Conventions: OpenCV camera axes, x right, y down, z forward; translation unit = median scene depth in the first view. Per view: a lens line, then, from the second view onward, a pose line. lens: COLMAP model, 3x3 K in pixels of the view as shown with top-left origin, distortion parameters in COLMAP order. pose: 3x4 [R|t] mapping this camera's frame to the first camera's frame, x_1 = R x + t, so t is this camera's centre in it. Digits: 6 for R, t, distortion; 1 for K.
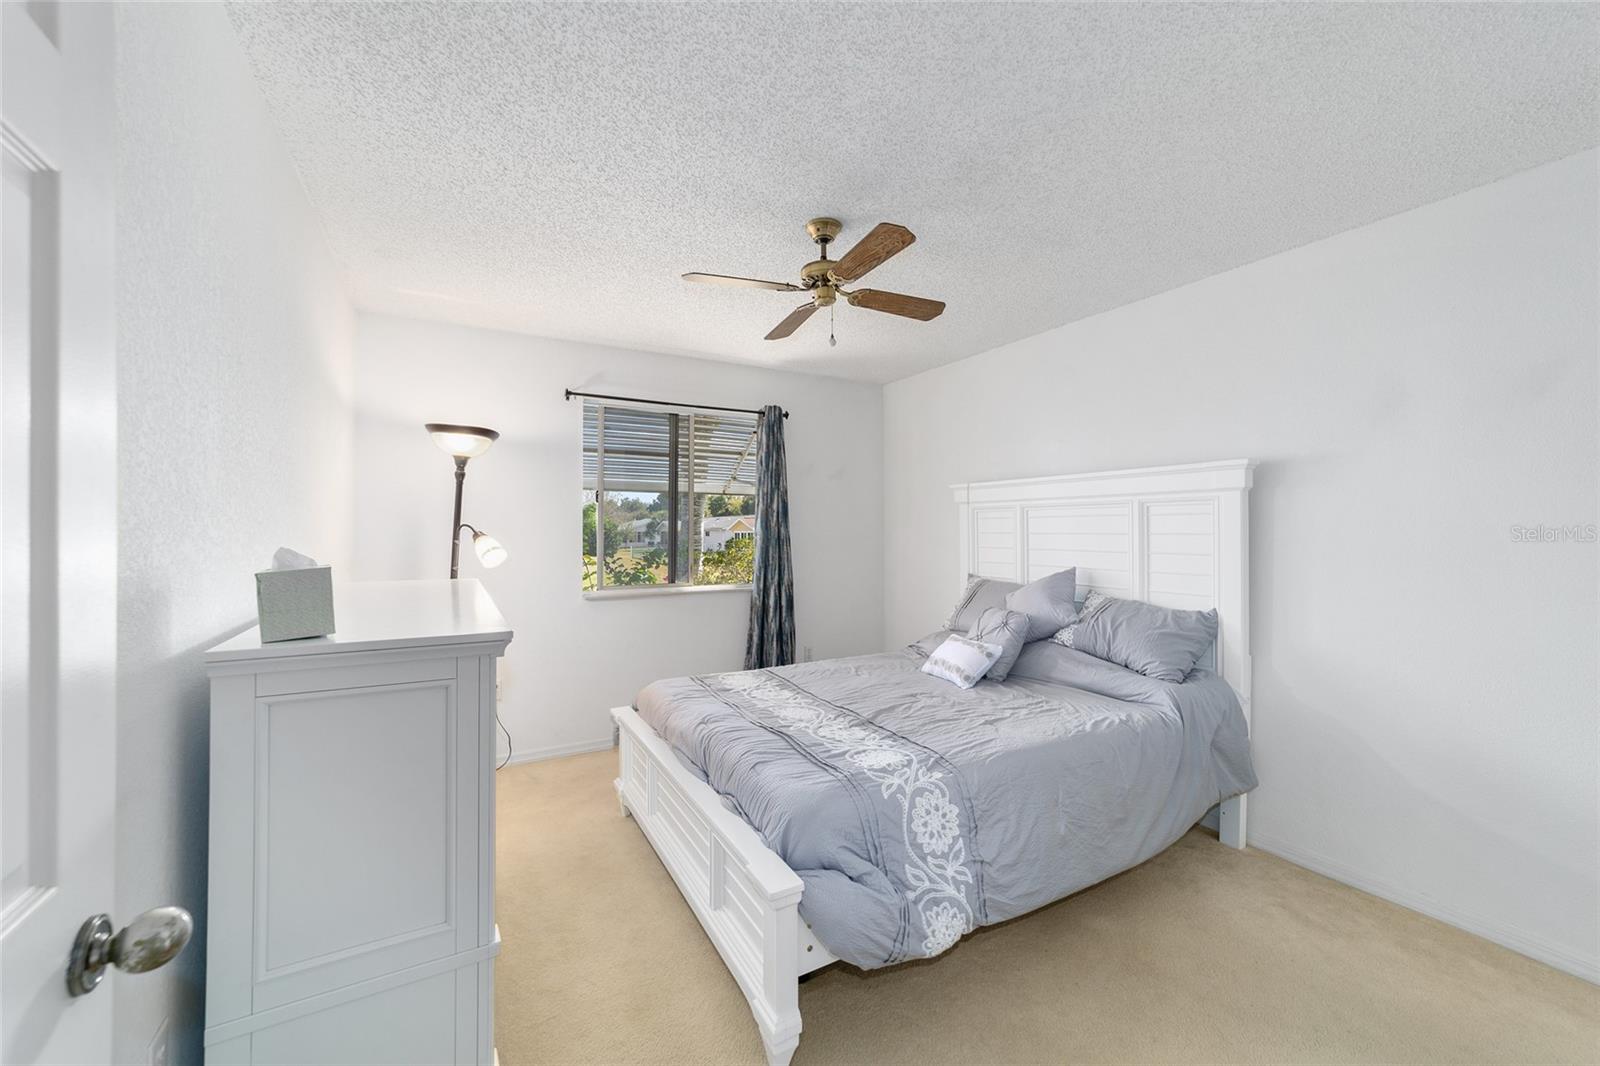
lens RADIAL K [[609.0, 0, 798.5], [0, 609.0, 527.7], [0, 0, 1]] dist [-0.010912, 0.000038]
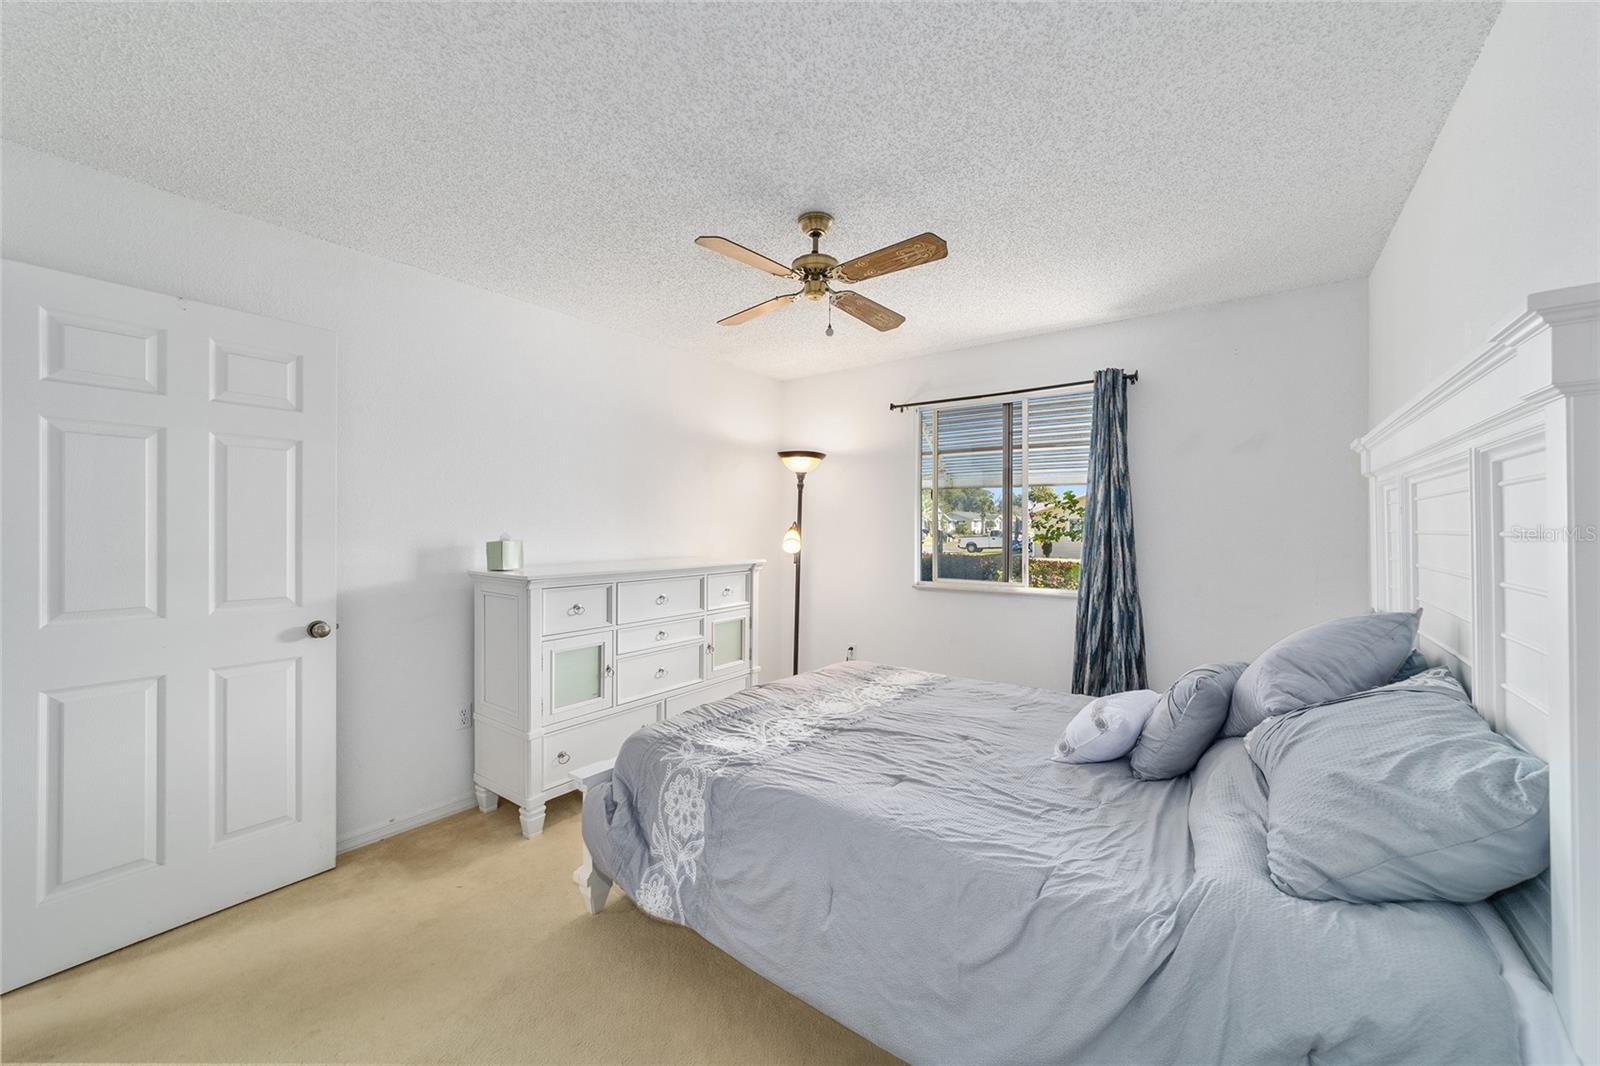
lens RADIAL K [[609.0, 0, 801.1], [0, 609.0, 526.2], [0, 0, 1]] dist [-0.010912, 0.000038]
pose [[0.411558, 0.001641, -0.911382, 0.853755], [0.000729, 0.999997, 0.002130, 0.002975], [0.911383, -0.001541, 0.411556, 0.512470]]
